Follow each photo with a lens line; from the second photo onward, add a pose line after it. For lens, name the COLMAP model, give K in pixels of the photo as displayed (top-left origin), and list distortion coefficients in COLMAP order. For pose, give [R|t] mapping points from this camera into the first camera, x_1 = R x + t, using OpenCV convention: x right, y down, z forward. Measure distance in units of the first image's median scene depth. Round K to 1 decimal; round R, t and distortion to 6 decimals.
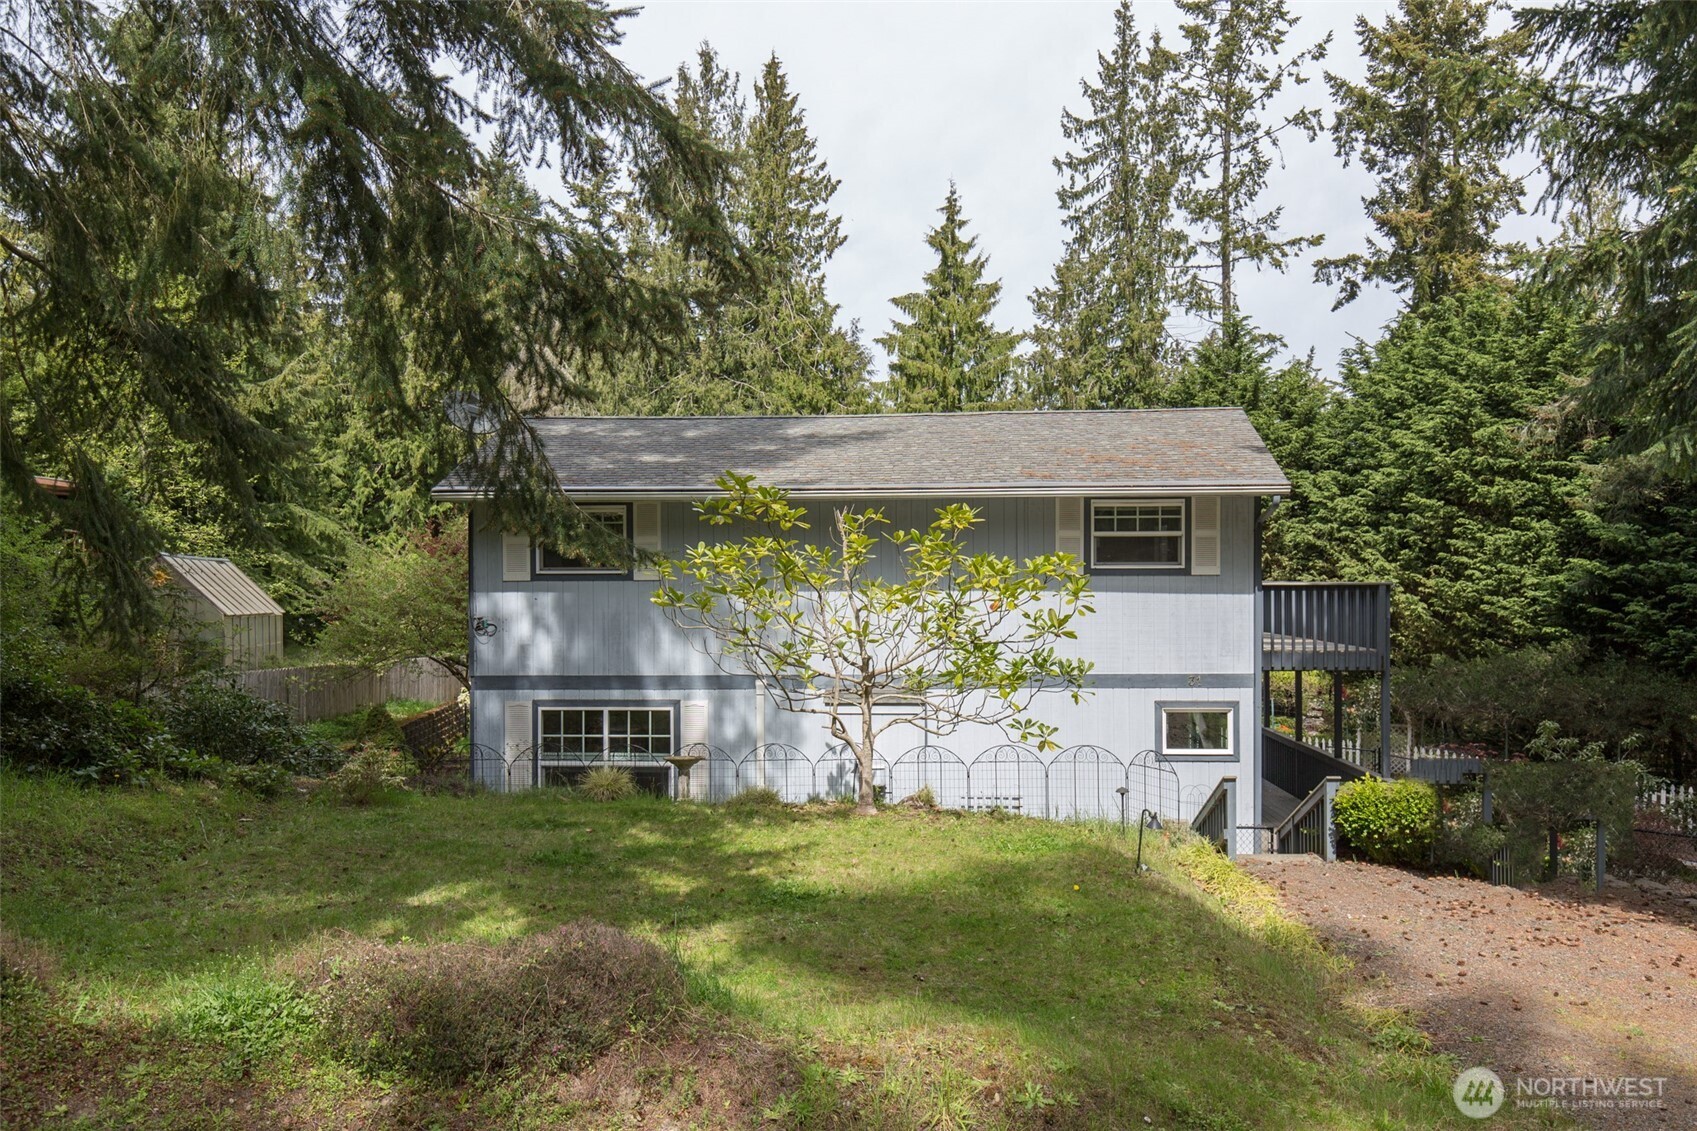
lens RADIAL K [[1236.9, 0, 848.6], [0, 1236.9, 694.3], [0, 0, 1]] dist [0.009911, 0.000899]
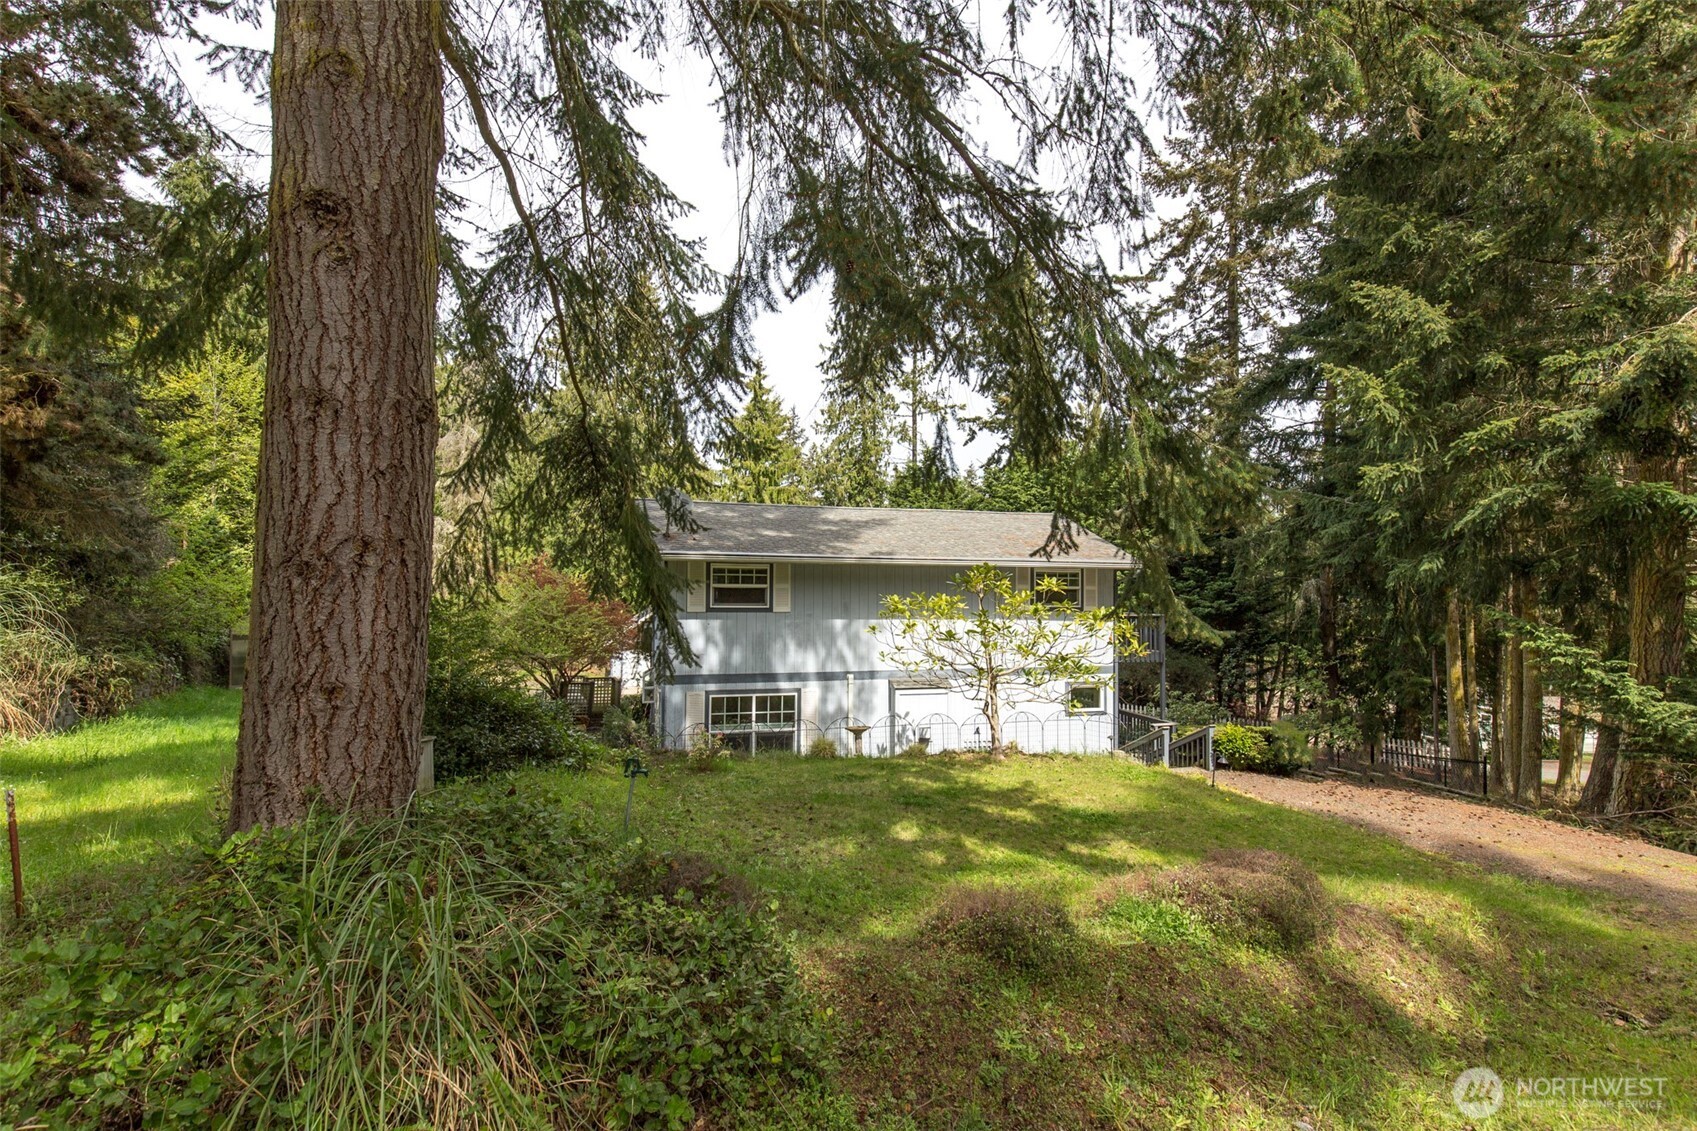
lens RADIAL K [[775.0, 0, 845.6], [0, 775.0, 628.7], [0, 0, 1]] dist [0.027347, -0.013699]
pose [[0.948460, -0.002433, 0.316887, -0.393615], [0.014969, 0.999198, -0.037131, -0.033310], [-0.316543, 0.039961, 0.947736, 0.046148]]
